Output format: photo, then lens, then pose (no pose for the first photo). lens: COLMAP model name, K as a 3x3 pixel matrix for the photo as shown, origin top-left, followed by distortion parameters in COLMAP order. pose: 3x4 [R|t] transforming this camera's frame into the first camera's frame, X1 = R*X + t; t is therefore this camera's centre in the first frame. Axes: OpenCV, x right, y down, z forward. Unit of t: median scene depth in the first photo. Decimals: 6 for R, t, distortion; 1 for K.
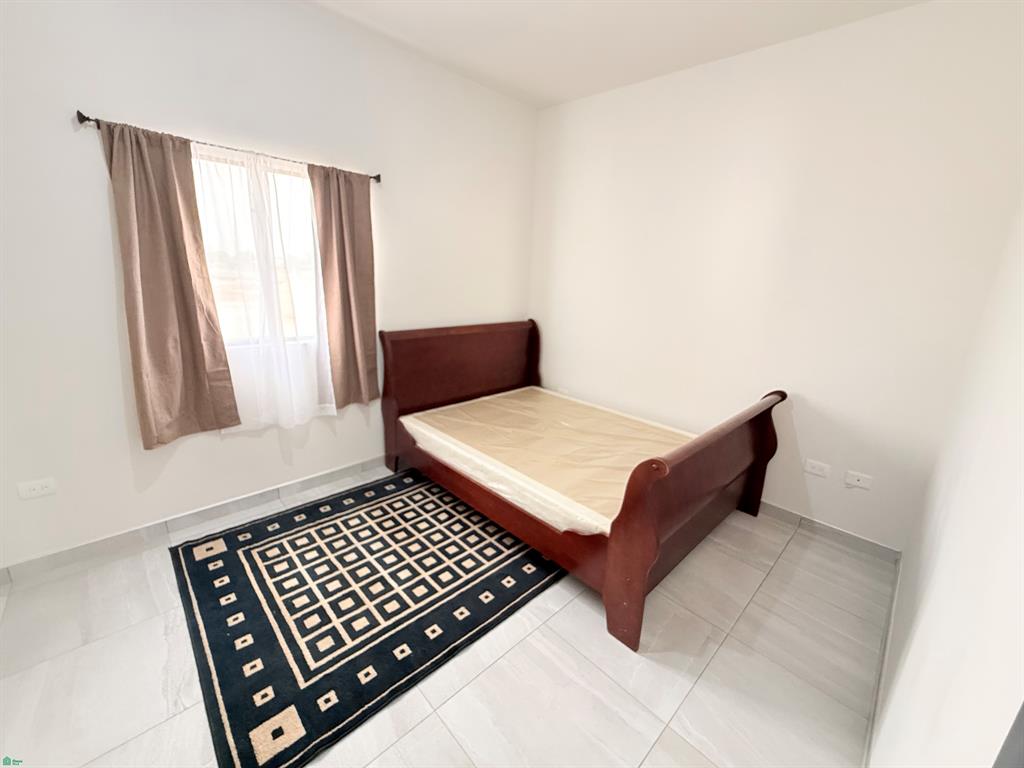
lens RADIAL K [[410.5, 0, 507.9], [0, 410.5, 387.3], [0, 0, 1]] dist [0.001520, 0.000569]
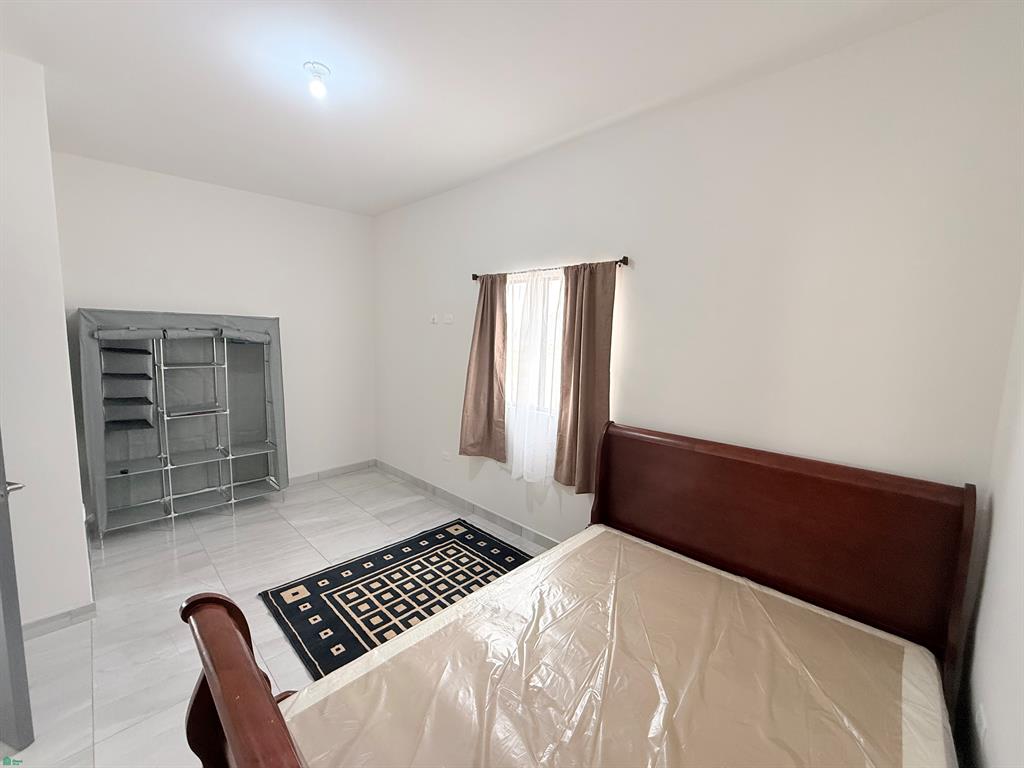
lens RADIAL K [[410.5, 0, 507.9], [0, 410.5, 387.3], [0, 0, 1]] dist [0.001520, 0.000569]
pose [[0.042076, 0.088953, -0.995147, 0.752106], [-0.293103, 0.953304, 0.072820, -0.276355], [0.955155, 0.288616, 0.066184, 0.935805]]
